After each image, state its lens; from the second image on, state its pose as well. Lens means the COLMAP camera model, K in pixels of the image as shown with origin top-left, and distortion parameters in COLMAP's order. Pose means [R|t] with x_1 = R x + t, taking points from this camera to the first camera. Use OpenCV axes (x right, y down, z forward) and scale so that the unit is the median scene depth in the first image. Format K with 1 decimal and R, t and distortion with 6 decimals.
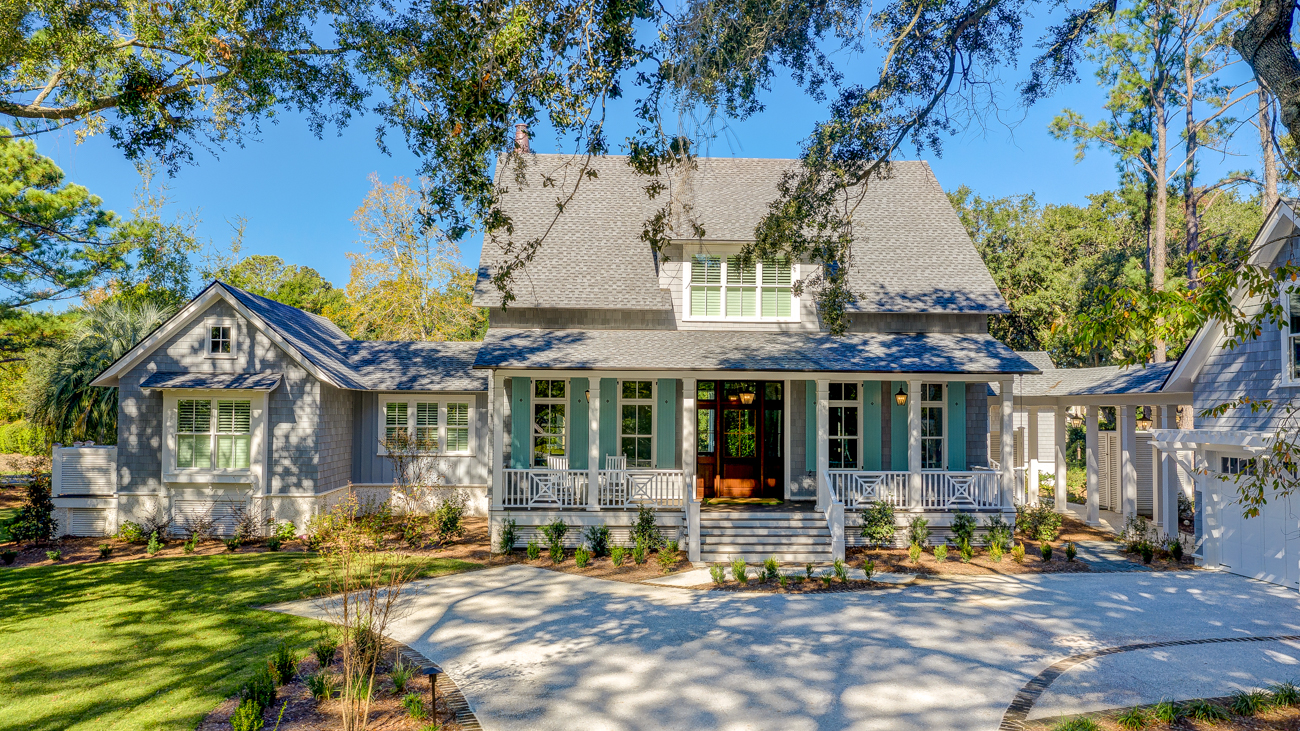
lens RADIAL K [[1016.0, 0, 649.8], [0, 1016.0, 386.7], [0, 0, 1]] dist [0.001496, -0.000605]
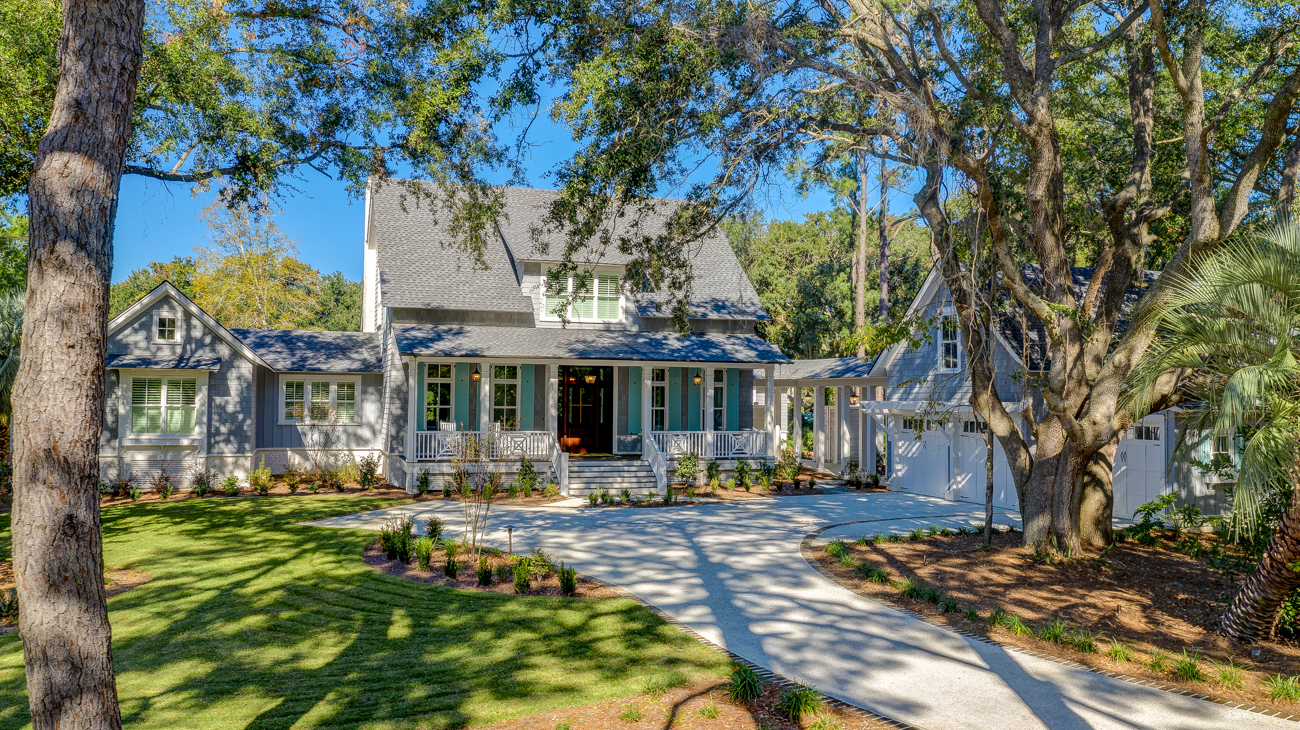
lens RADIAL K [[1016.0, 0, 649.8], [0, 1016.0, 386.2], [0, 0, 1]] dist [0.001496, -0.000605]
pose [[0.963584, 0.006306, 0.267333, -0.184256], [-0.010454, 0.999846, 0.014096, 0.000845], [-0.267203, -0.016377, 0.963501, -0.319003]]
